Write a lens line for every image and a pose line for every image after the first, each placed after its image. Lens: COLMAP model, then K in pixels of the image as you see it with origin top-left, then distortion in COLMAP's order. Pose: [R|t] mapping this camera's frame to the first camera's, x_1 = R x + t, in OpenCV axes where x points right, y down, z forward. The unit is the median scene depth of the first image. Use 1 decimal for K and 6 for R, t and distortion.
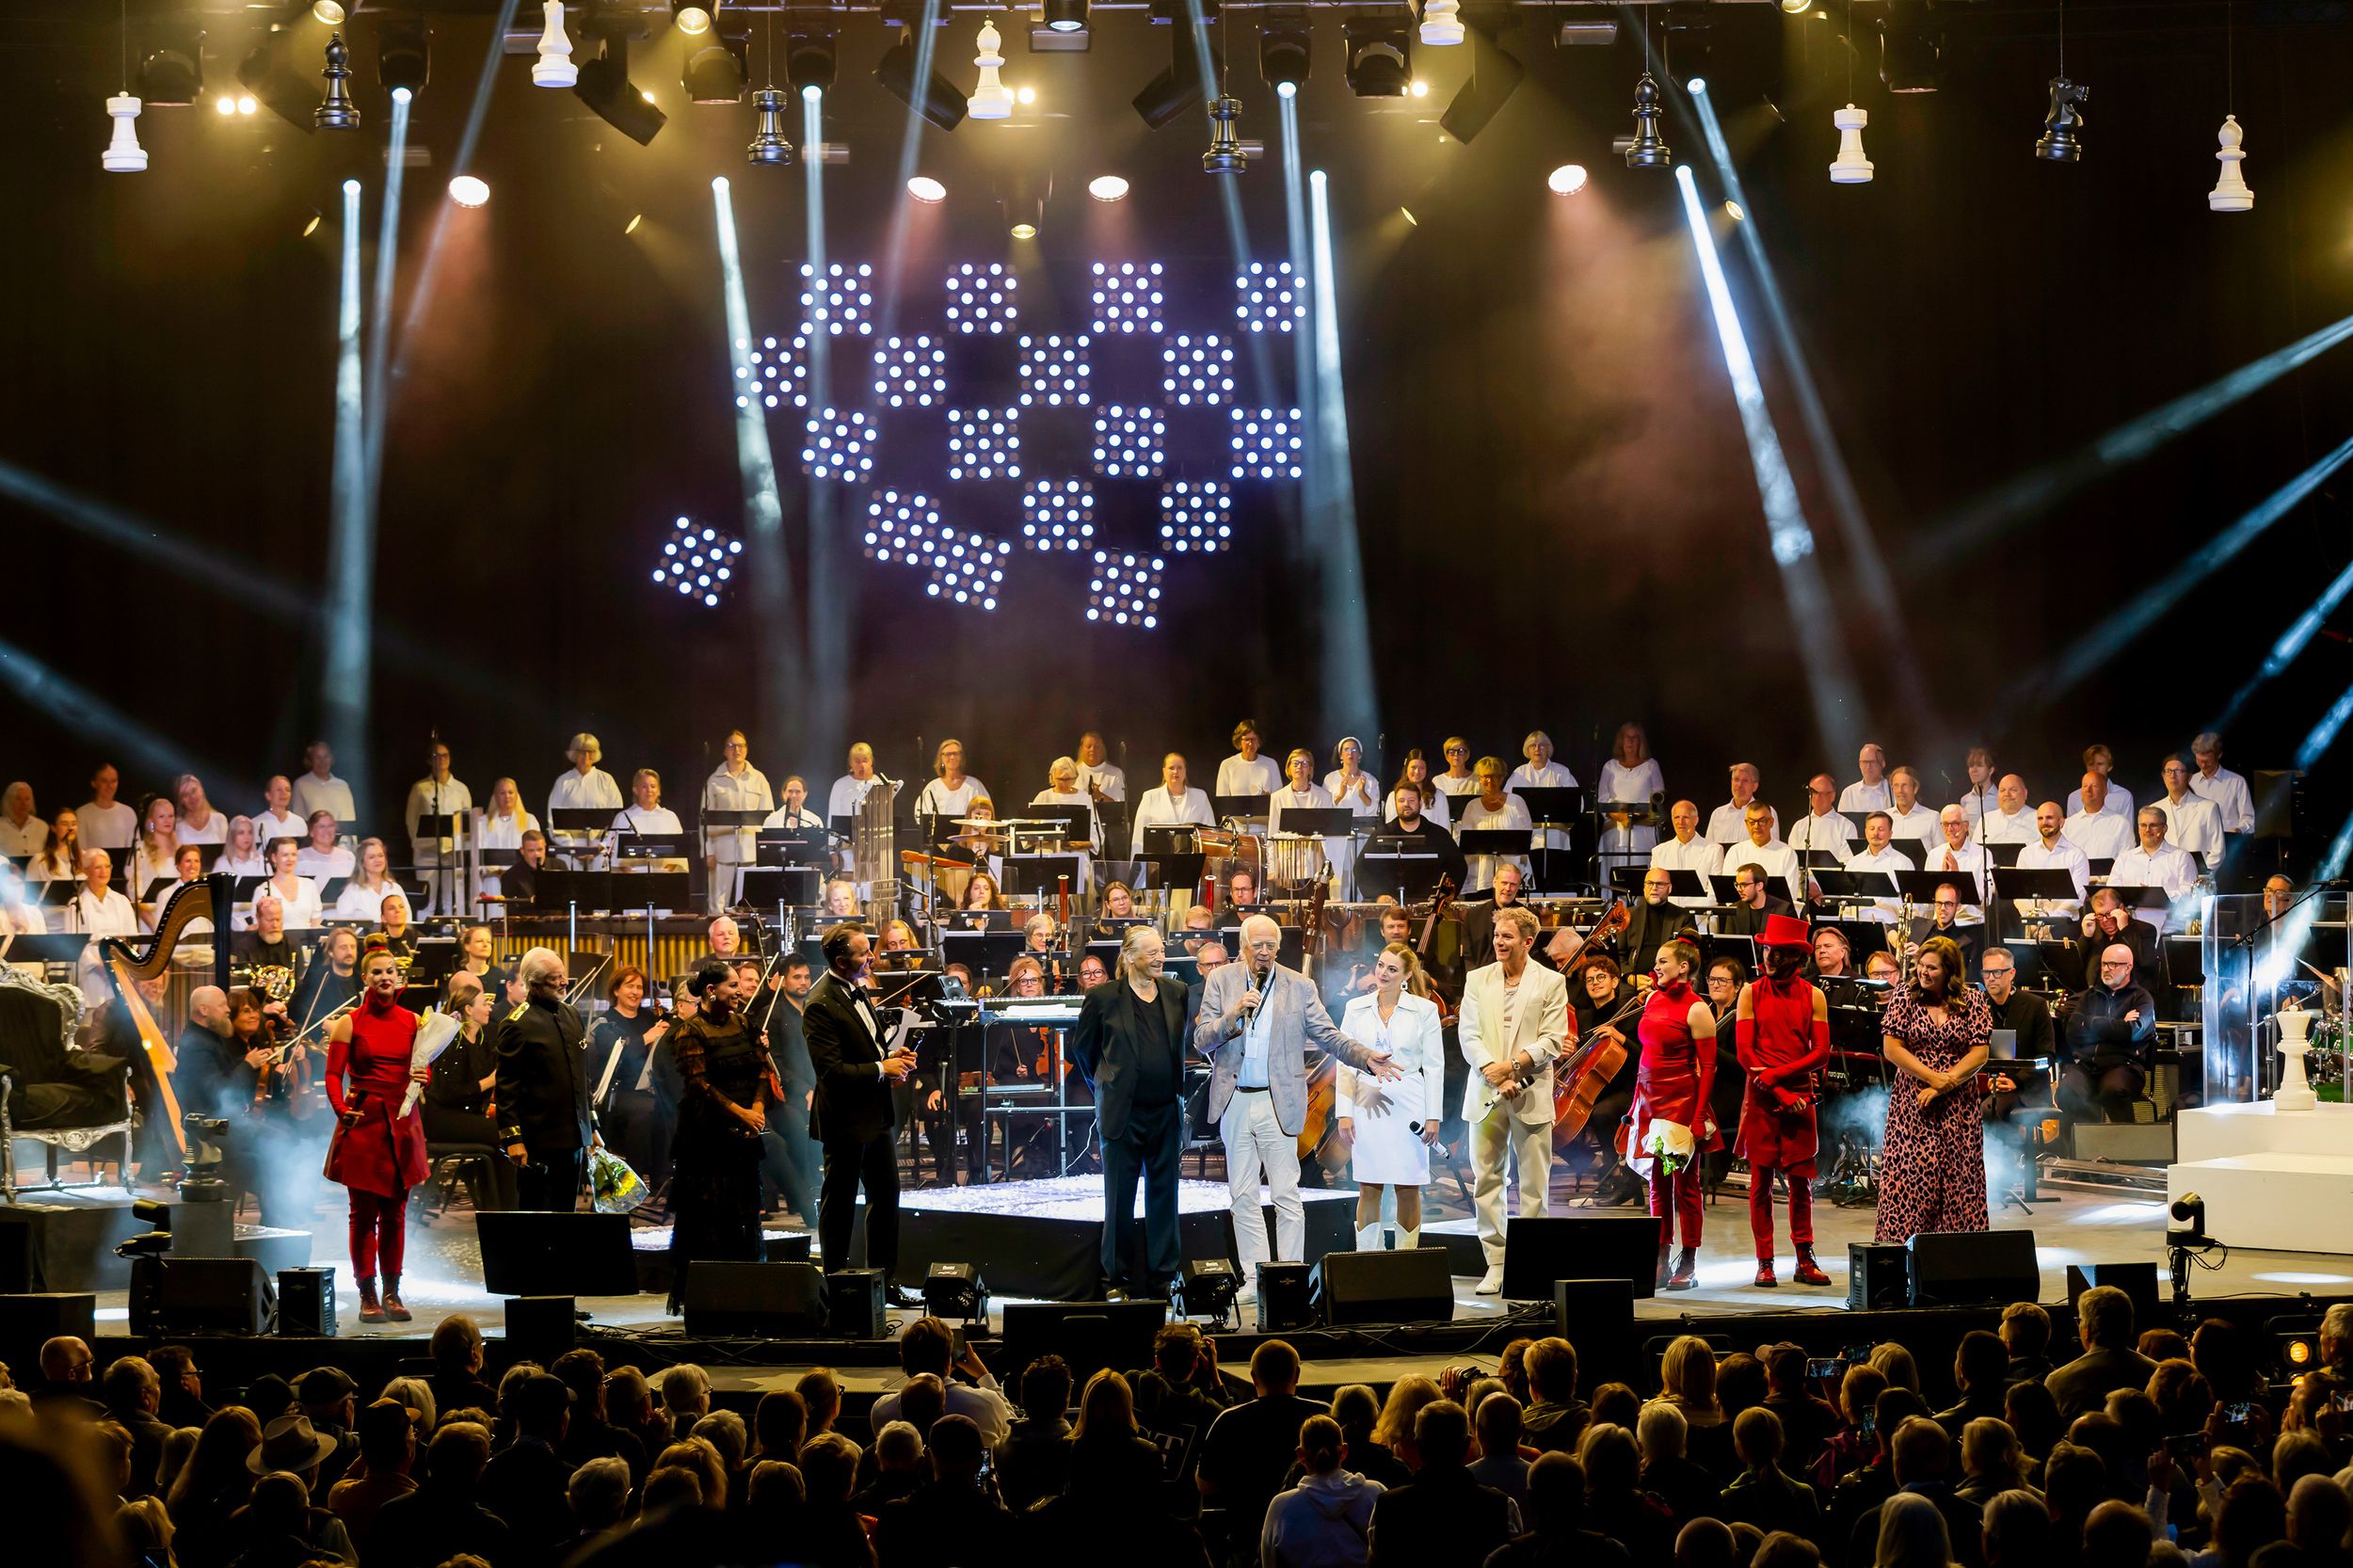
lens RADIAL K [[5493.5, 0, 1055.3], [0, 5493.5, 619.7], [0, 0, 1]] dist [-0.040733, 0.000000]
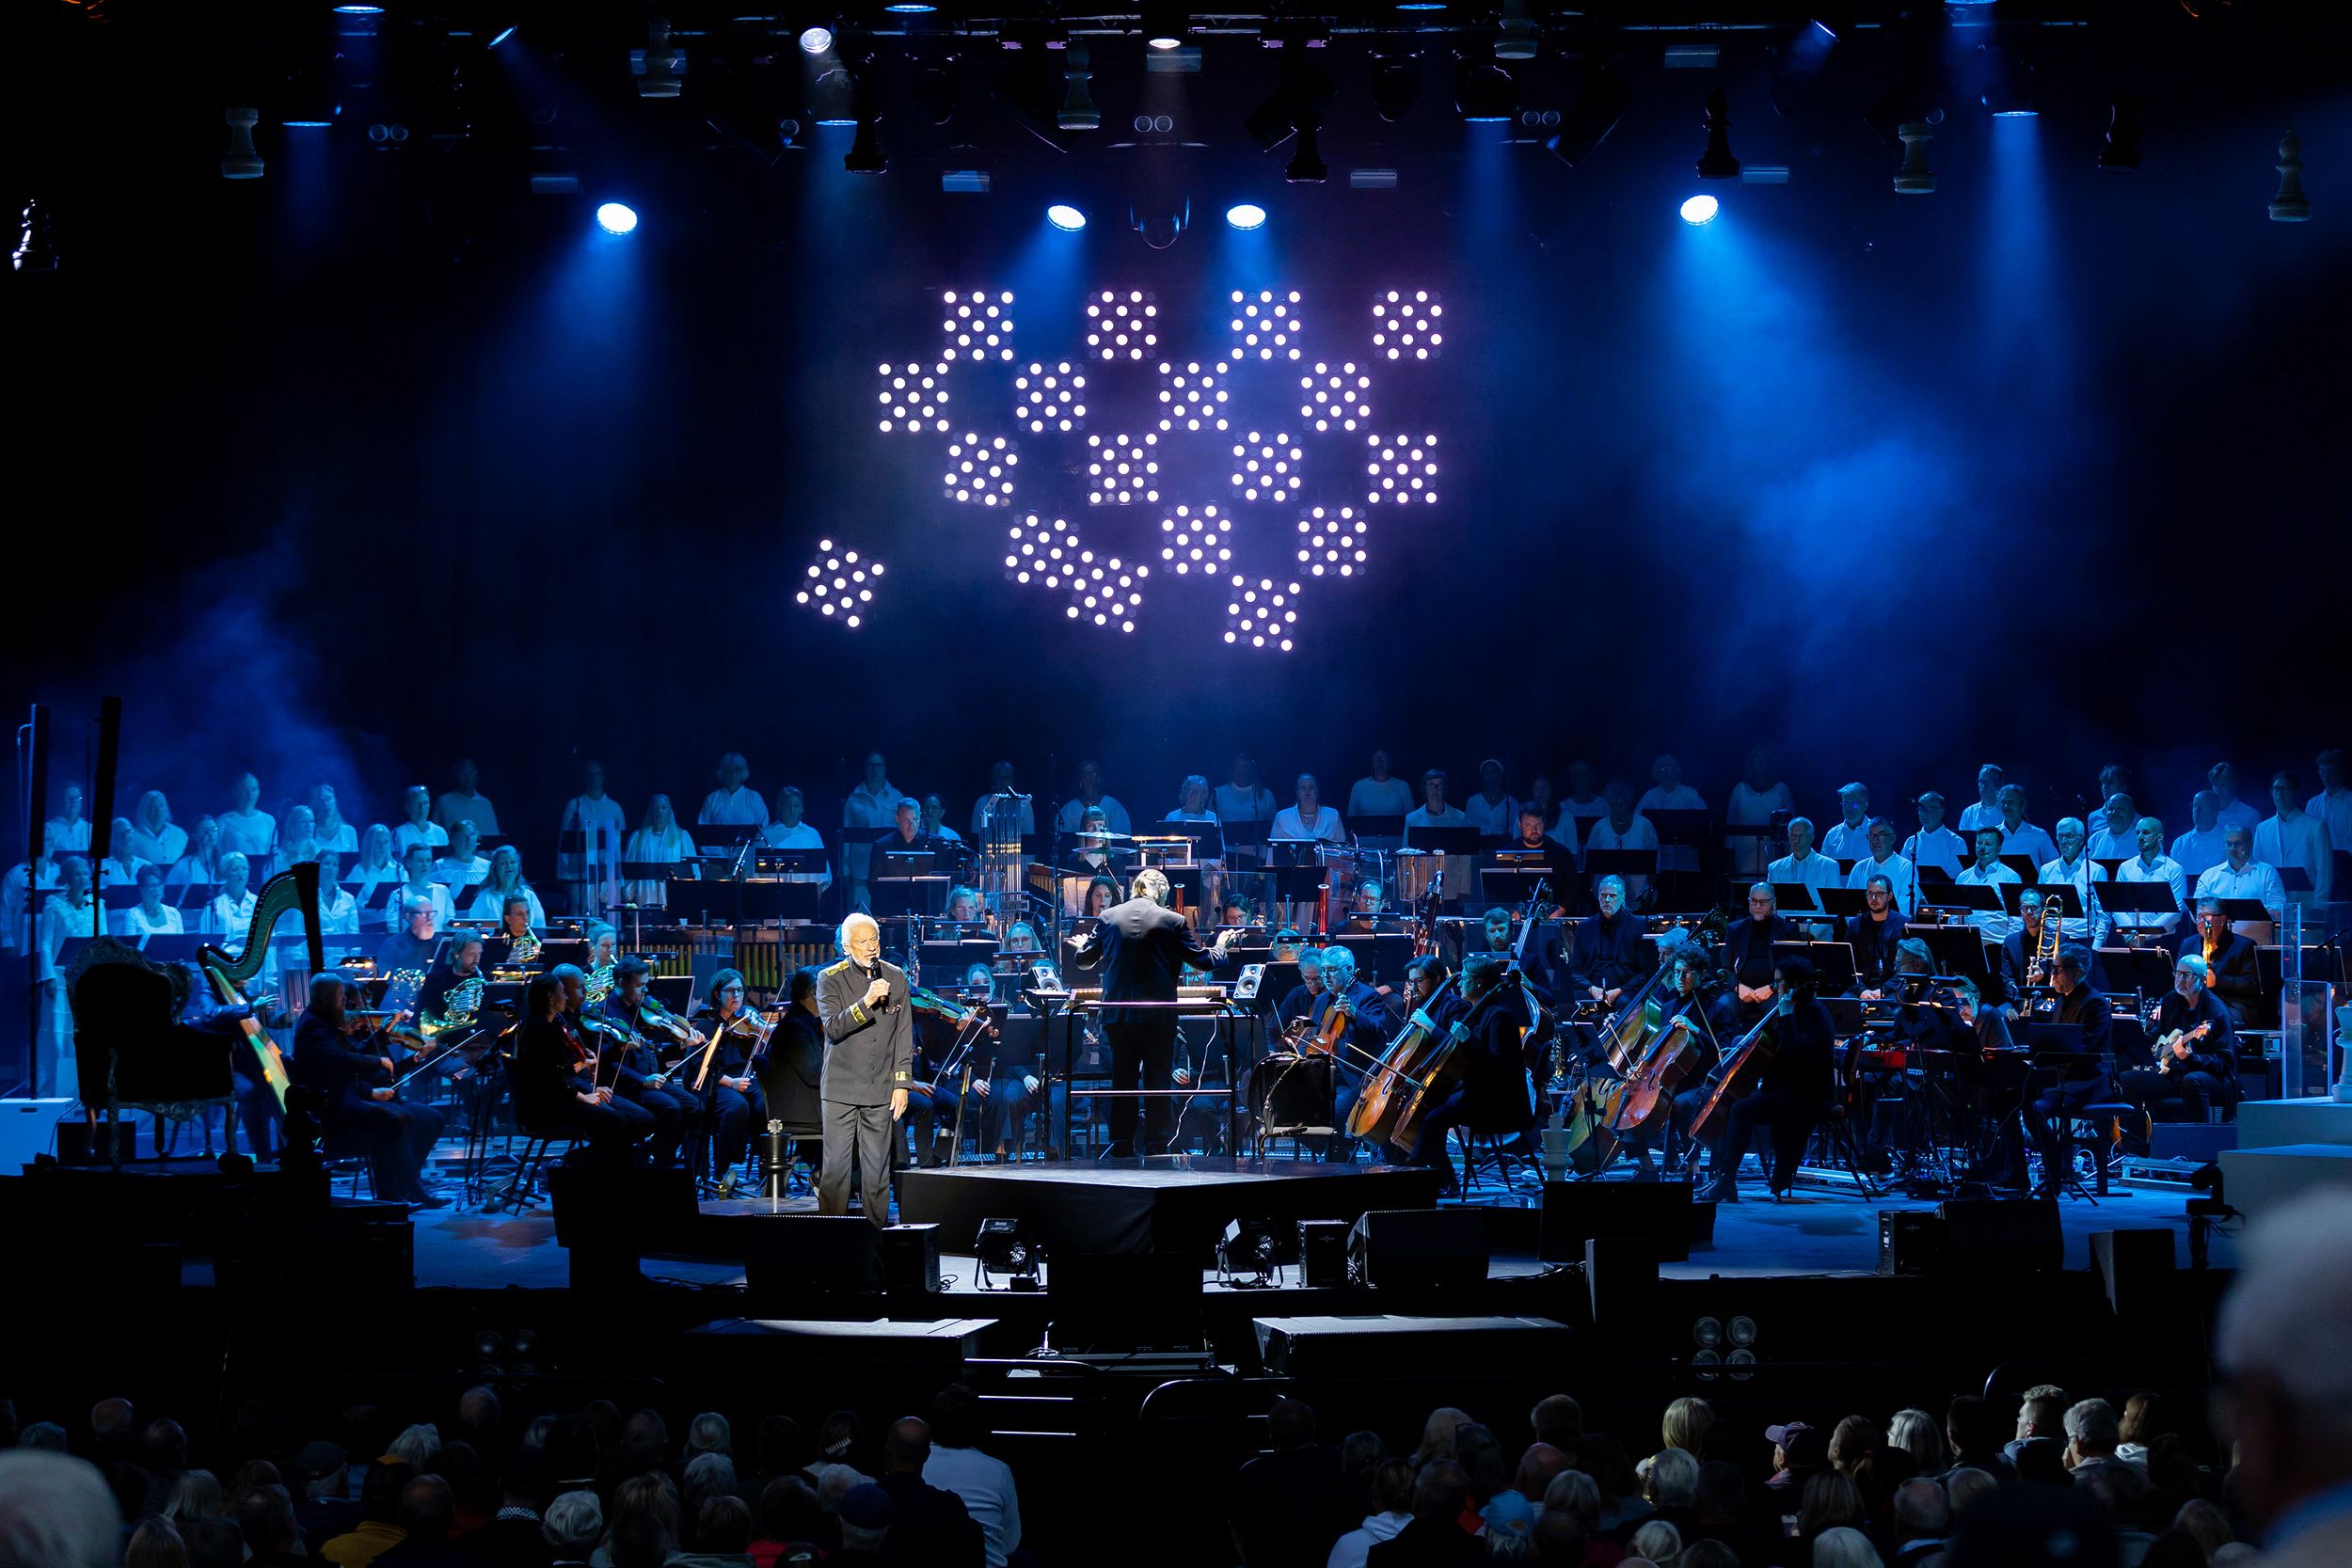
lens RADIAL K [[5880.6, 0, 1270.6], [0, 5880.6, 704.2], [0, 0, 1]] dist [0.052845, 0.000000]
pose [[0.999324, 0.004715, -0.036458, 0.054019], [-0.005212, 0.999895, -0.013555, 0.026049], [0.036390, 0.013735, 0.999243, -0.083669]]
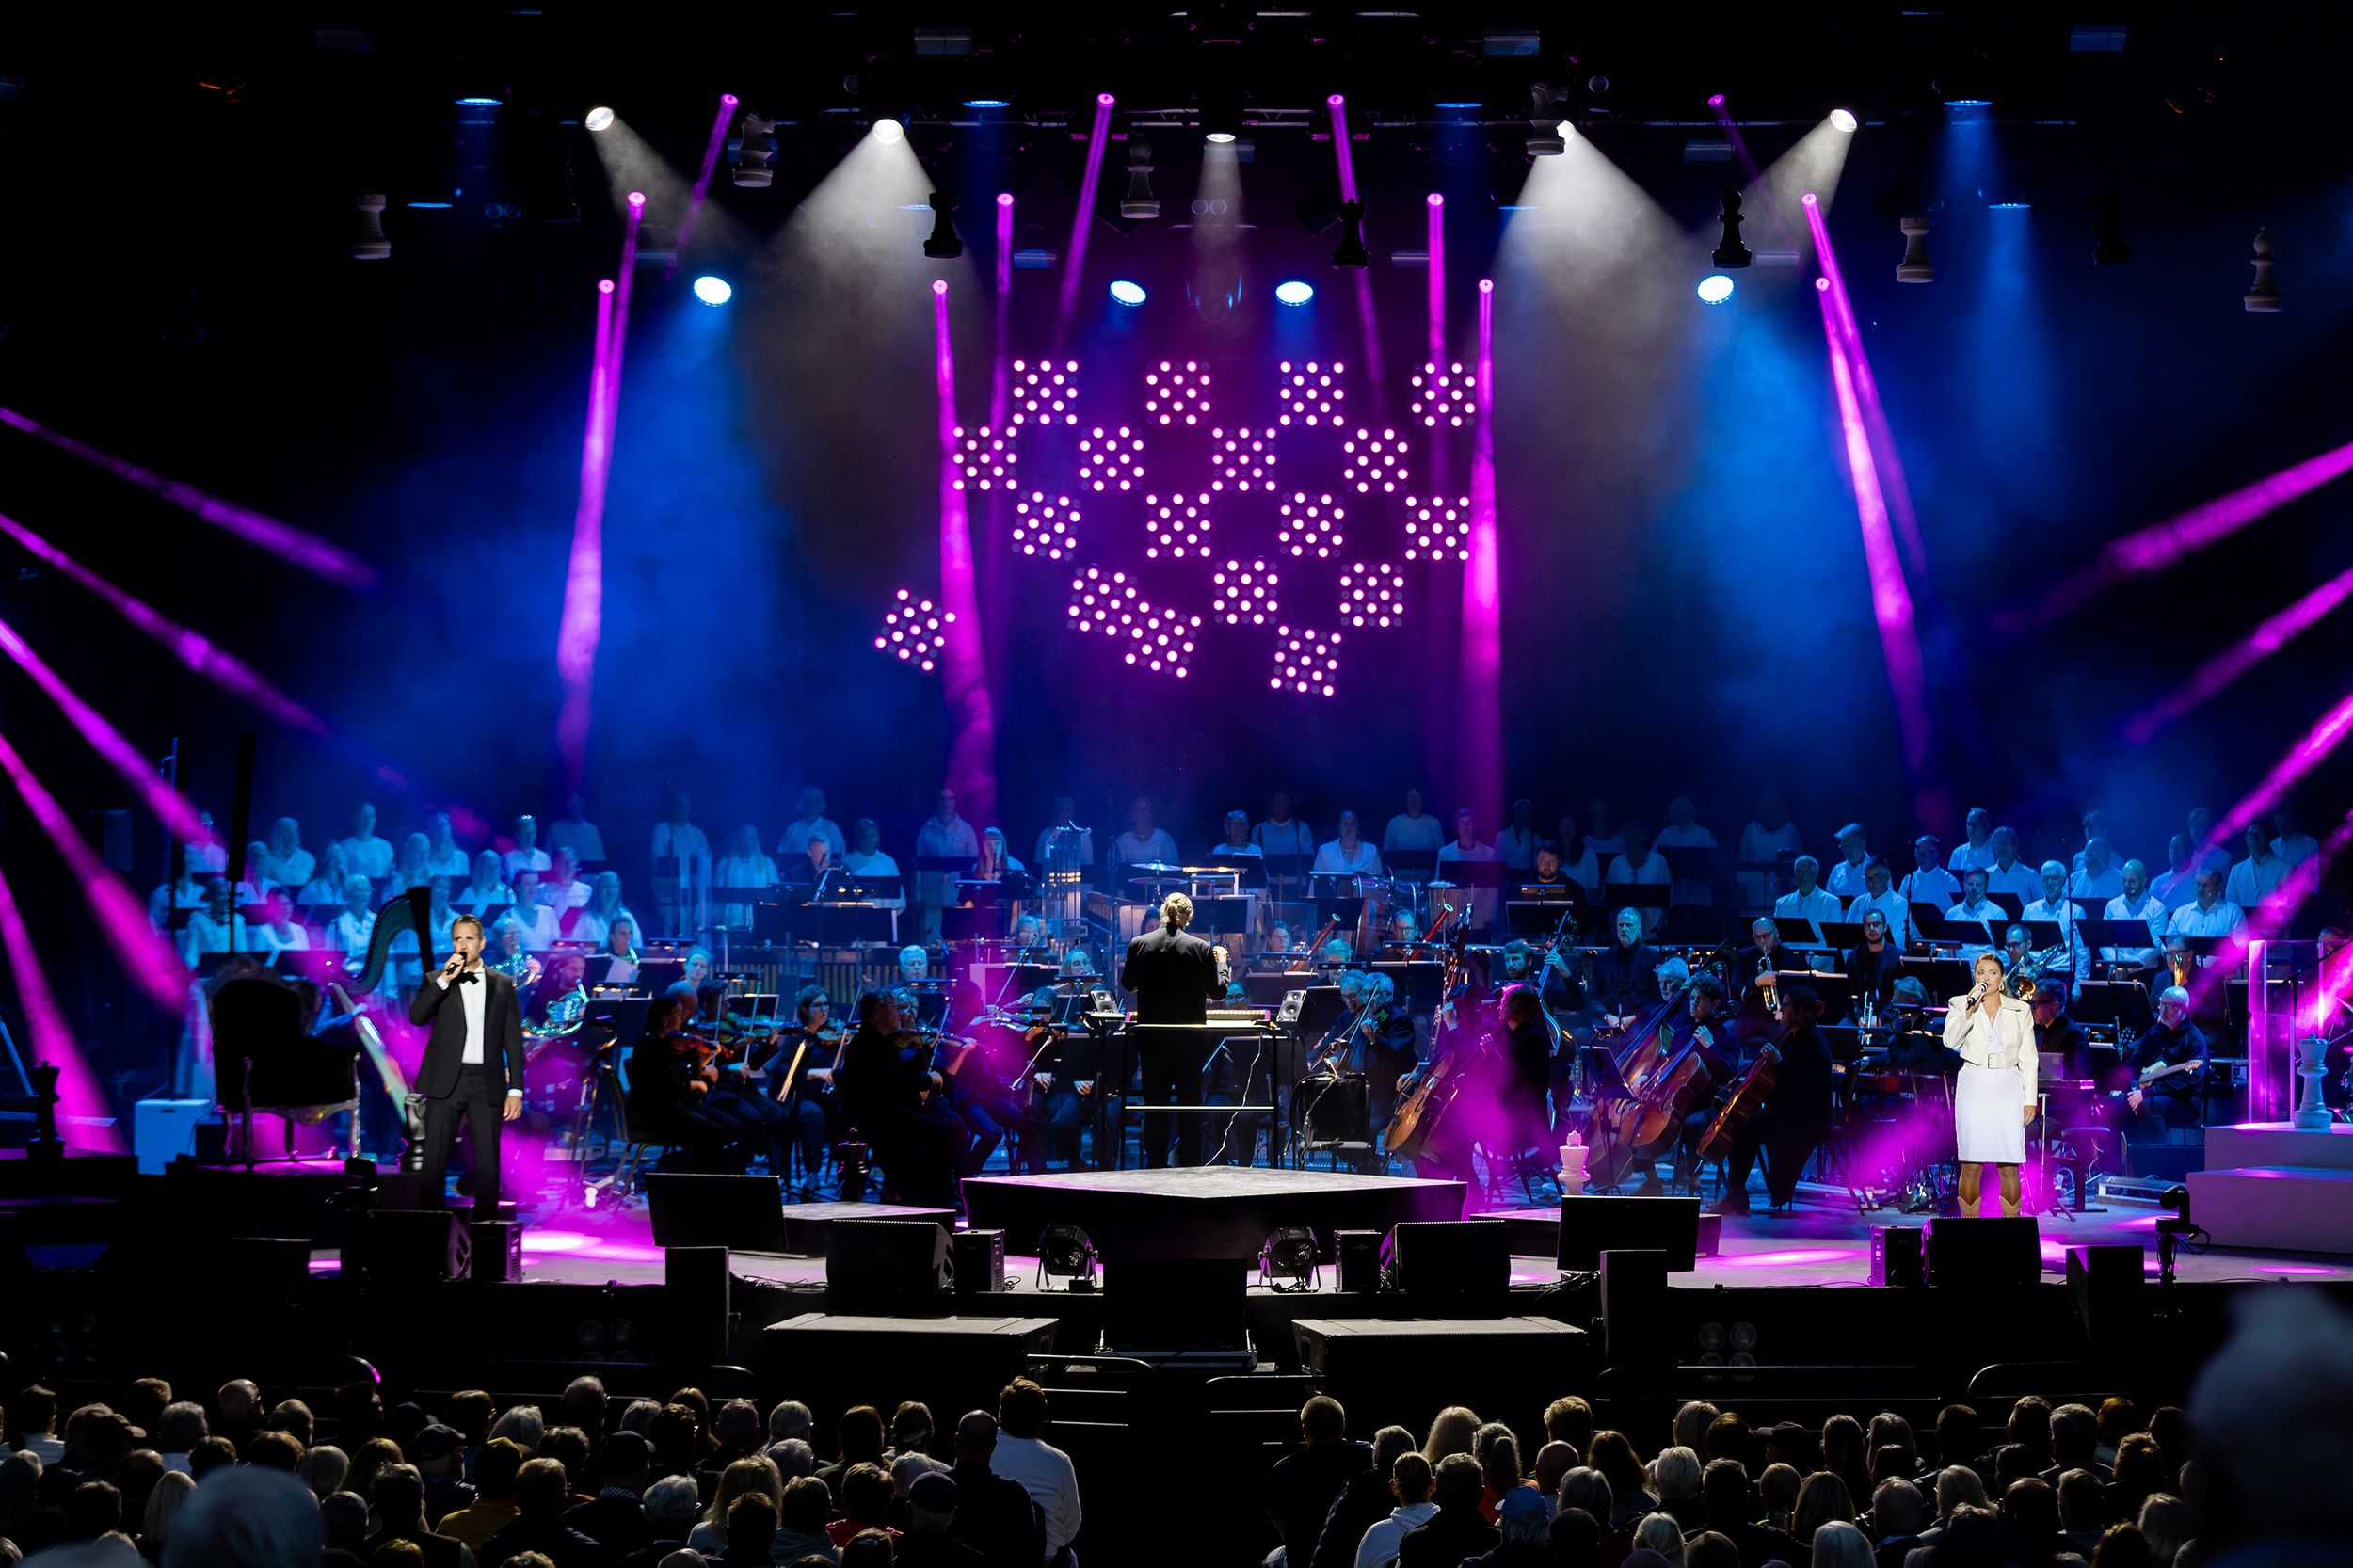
lens RADIAL K [[5575.3, 0, 1184.6], [0, 5575.3, 703.1], [0, 0, 1]] dist [-0.021197, 0.000000]
pose [[0.998150, 0.013122, -0.059369, 0.054645], [-0.014095, 0.999773, -0.016001, 0.021006], [0.059146, 0.016808, 0.998108, -0.107207]]
